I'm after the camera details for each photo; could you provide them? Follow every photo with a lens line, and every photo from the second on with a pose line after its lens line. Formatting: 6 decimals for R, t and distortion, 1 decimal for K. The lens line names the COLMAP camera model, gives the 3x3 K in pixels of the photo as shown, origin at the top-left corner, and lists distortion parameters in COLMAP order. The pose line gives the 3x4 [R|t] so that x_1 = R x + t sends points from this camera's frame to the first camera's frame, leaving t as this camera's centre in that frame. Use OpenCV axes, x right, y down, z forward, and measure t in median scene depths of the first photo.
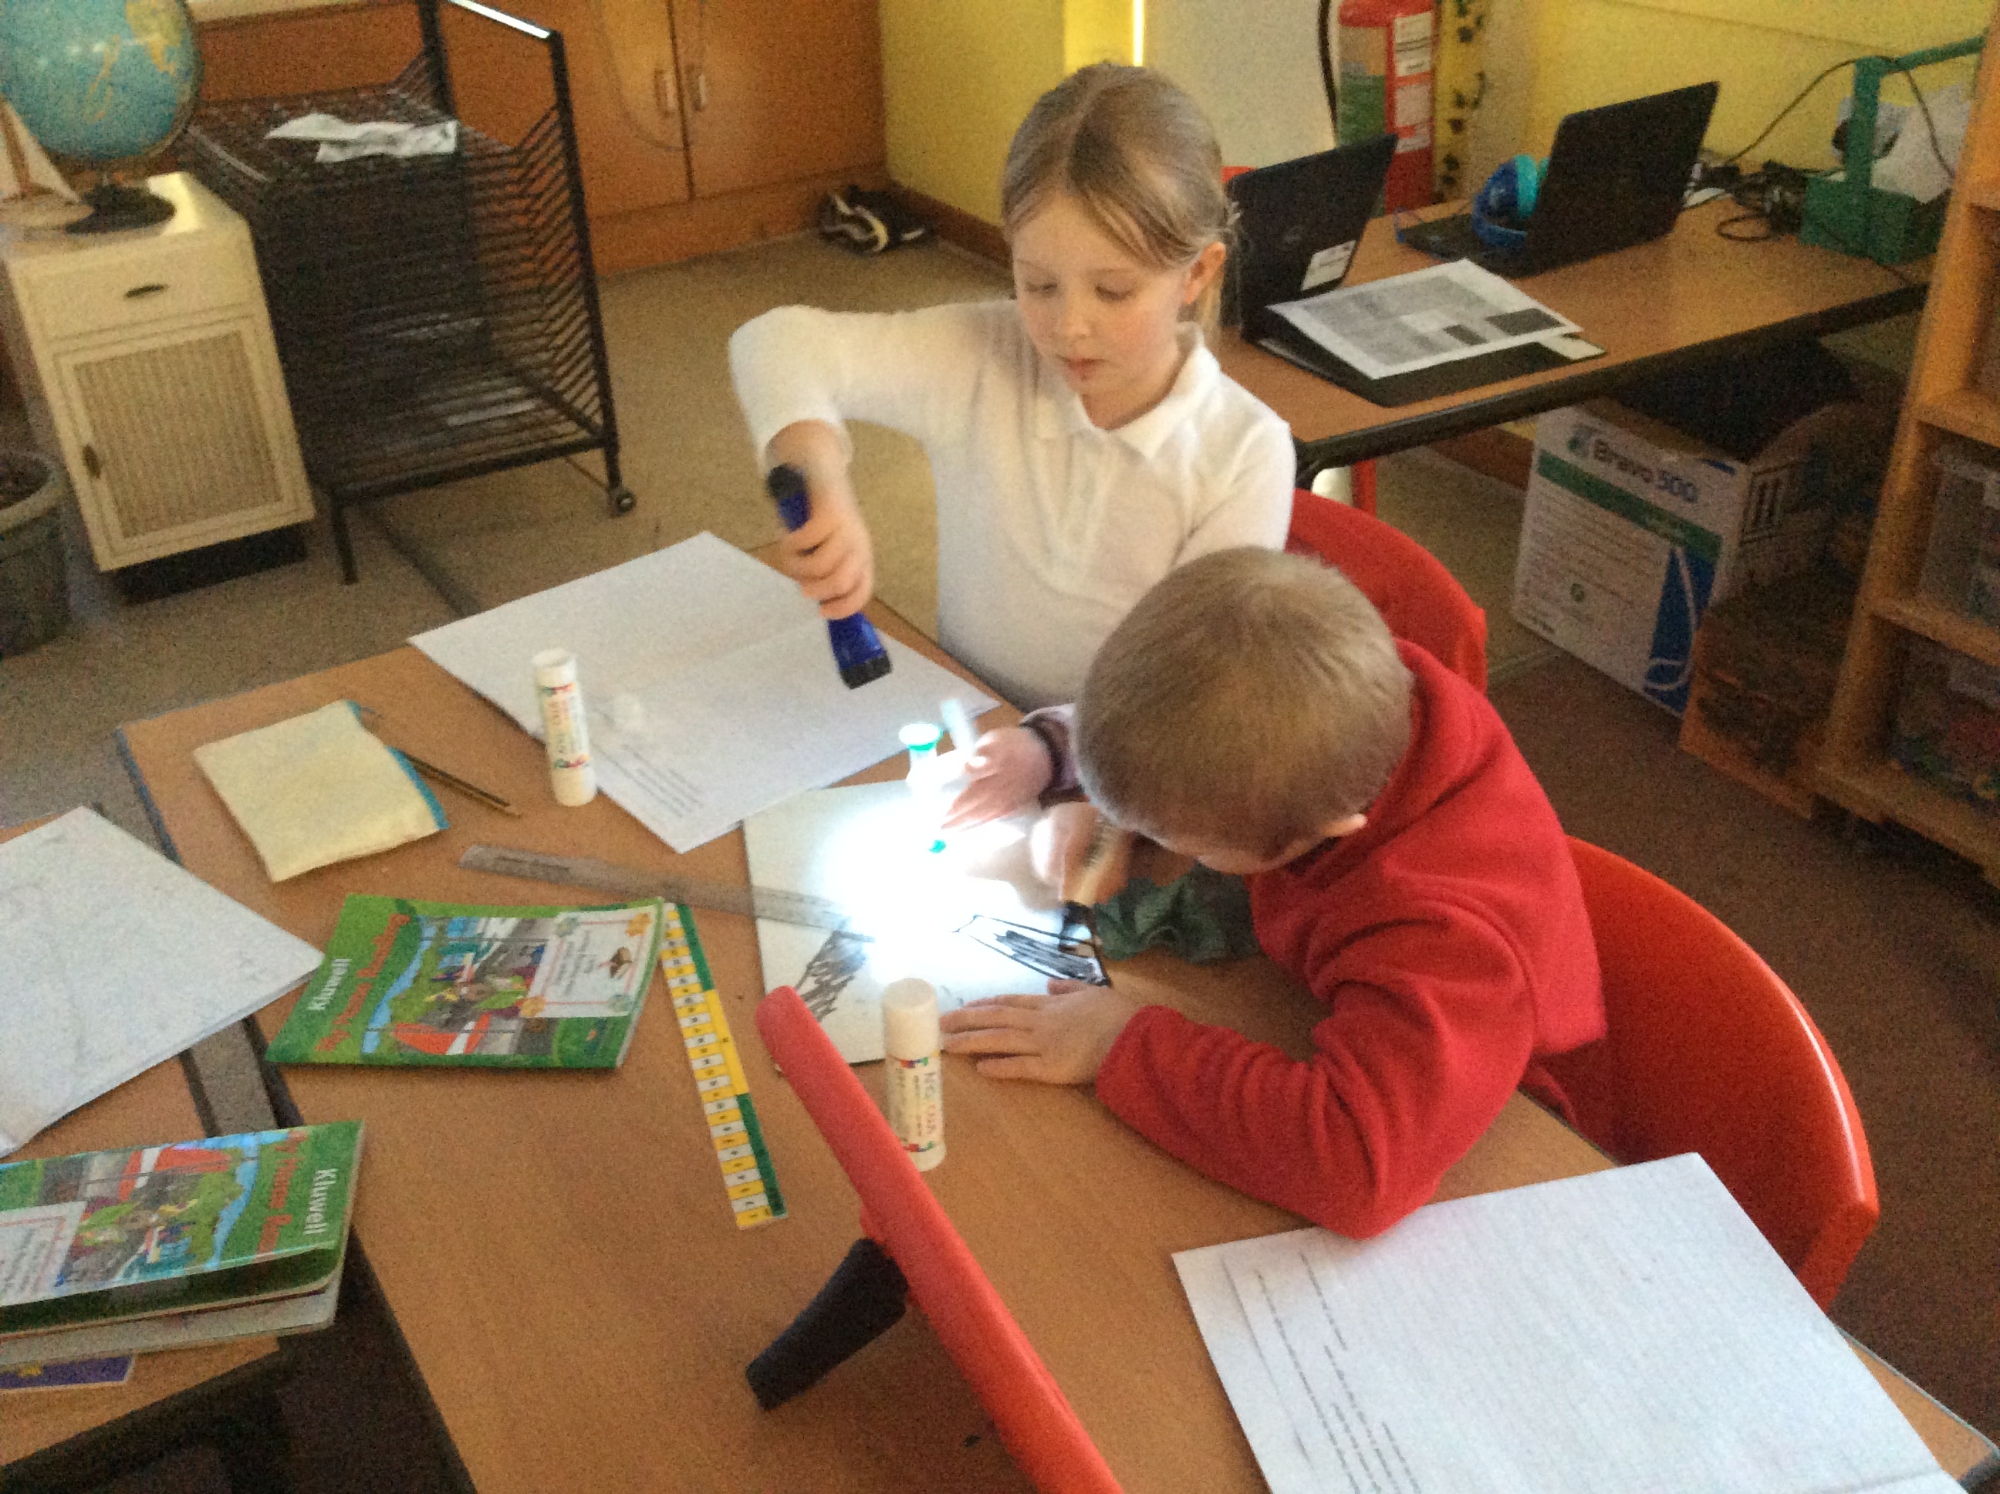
lens RADIAL K [[1883.8, 0, 1000.6], [0, 1883.8, 776.3], [0, 0, 1]] dist [-0.010490, -0.012515]
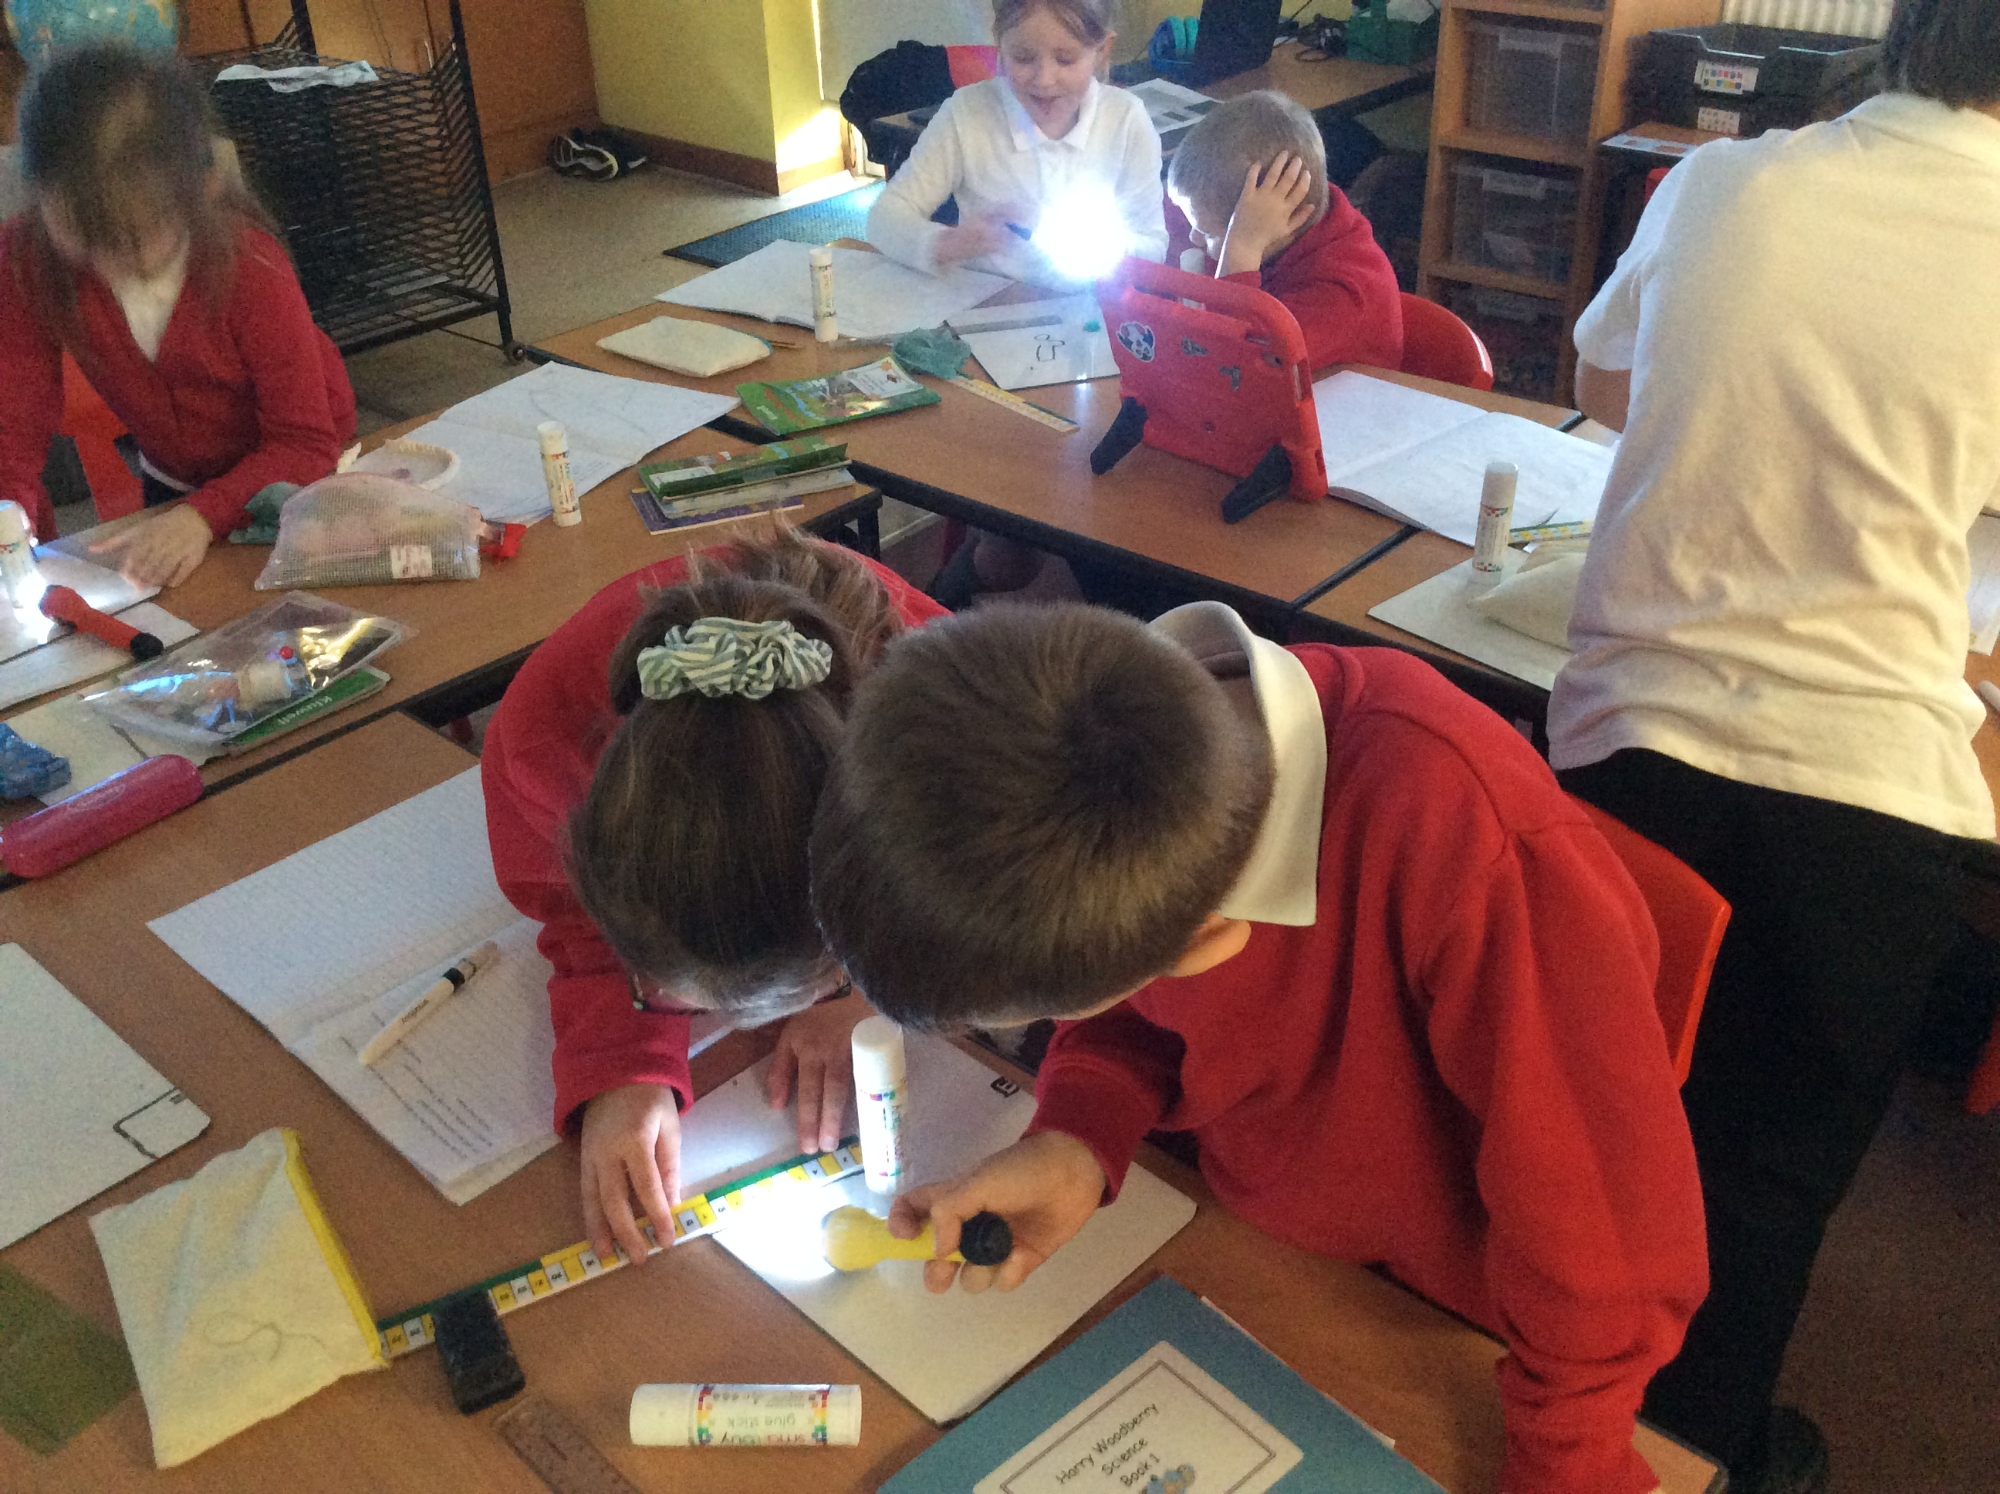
lens RADIAL K [[1882.0, 0, 1000.0], [0, 1882.0, 747.0], [0, 0, 1]] dist [0.105333, -0.229051]
pose [[0.960183, -0.151179, 0.234935, -0.240148], [0.156972, 0.987585, -0.006044, 0.188582], [-0.231104, 0.042682, 0.971992, -0.343359]]
